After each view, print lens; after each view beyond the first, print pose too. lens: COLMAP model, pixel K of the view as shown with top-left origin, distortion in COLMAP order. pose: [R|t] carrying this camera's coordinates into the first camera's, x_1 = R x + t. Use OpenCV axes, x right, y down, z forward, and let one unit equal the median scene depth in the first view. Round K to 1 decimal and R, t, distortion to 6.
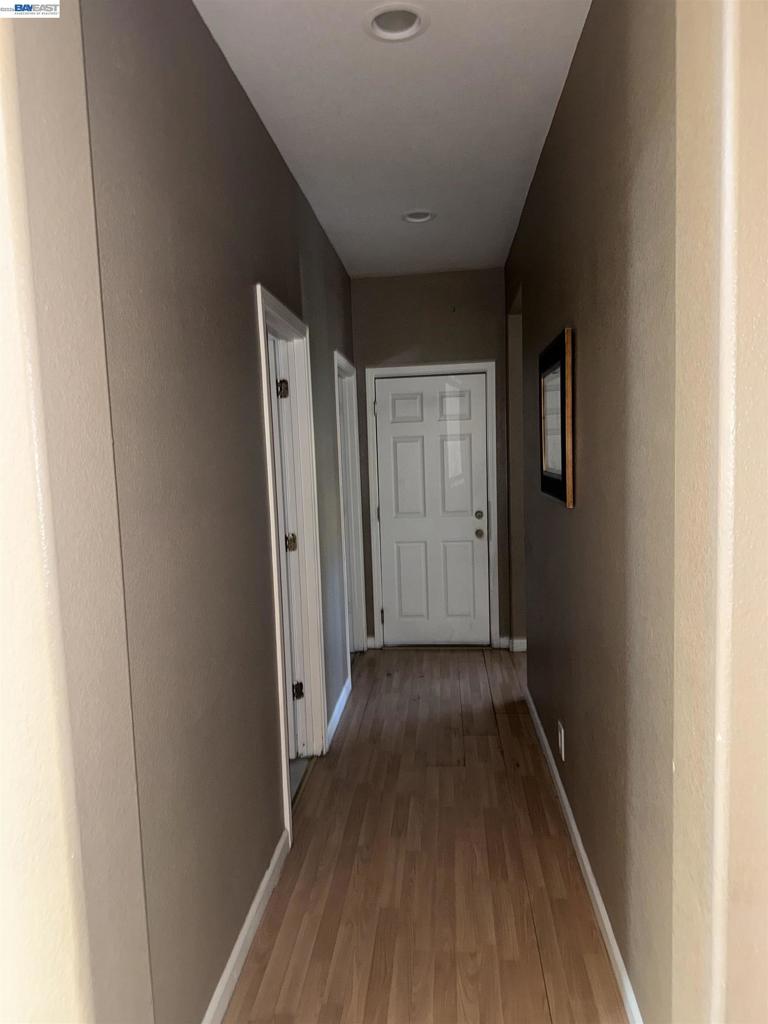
lens RADIAL K [[729.5, 0, 384.0], [0, 729.5, 513.5], [0, 0, 1]] dist [0.045392, -0.050947]
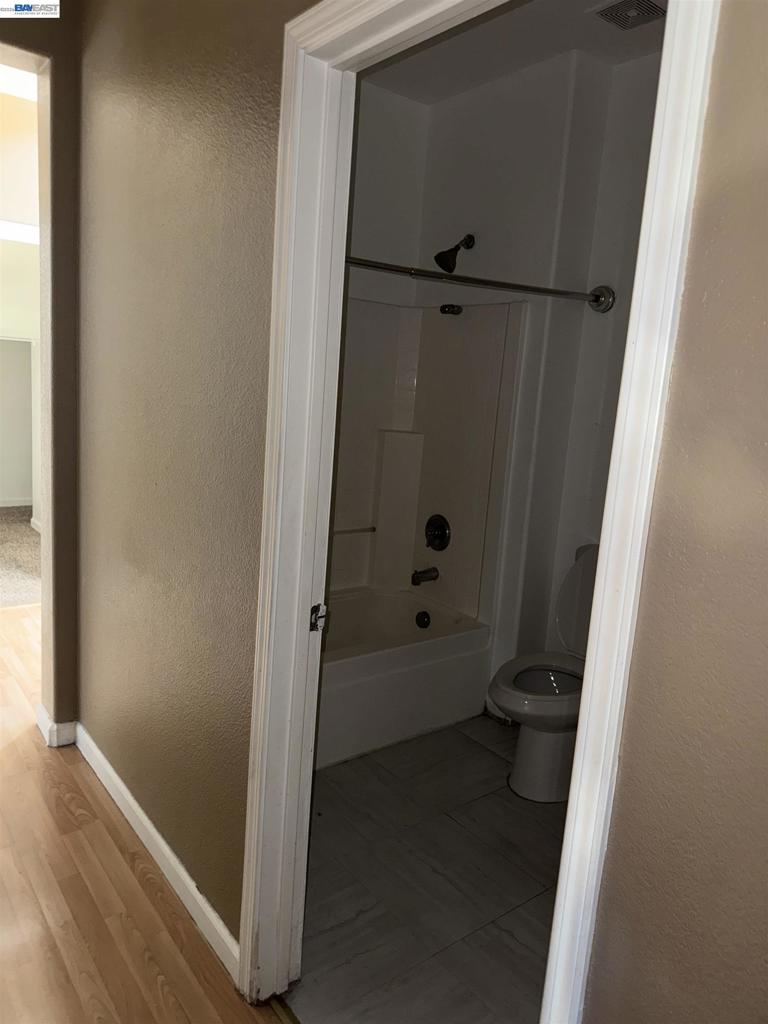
lens RADIAL K [[729.5, 0, 383.8], [0, 729.5, 510.8], [0, 0, 1]] dist [0.045392, -0.050947]
pose [[-0.736493, 0.101287, -0.668819, 0.199790], [-0.107702, 0.958556, 0.263764, -0.141518], [0.667816, 0.266294, -0.695061, 1.772379]]
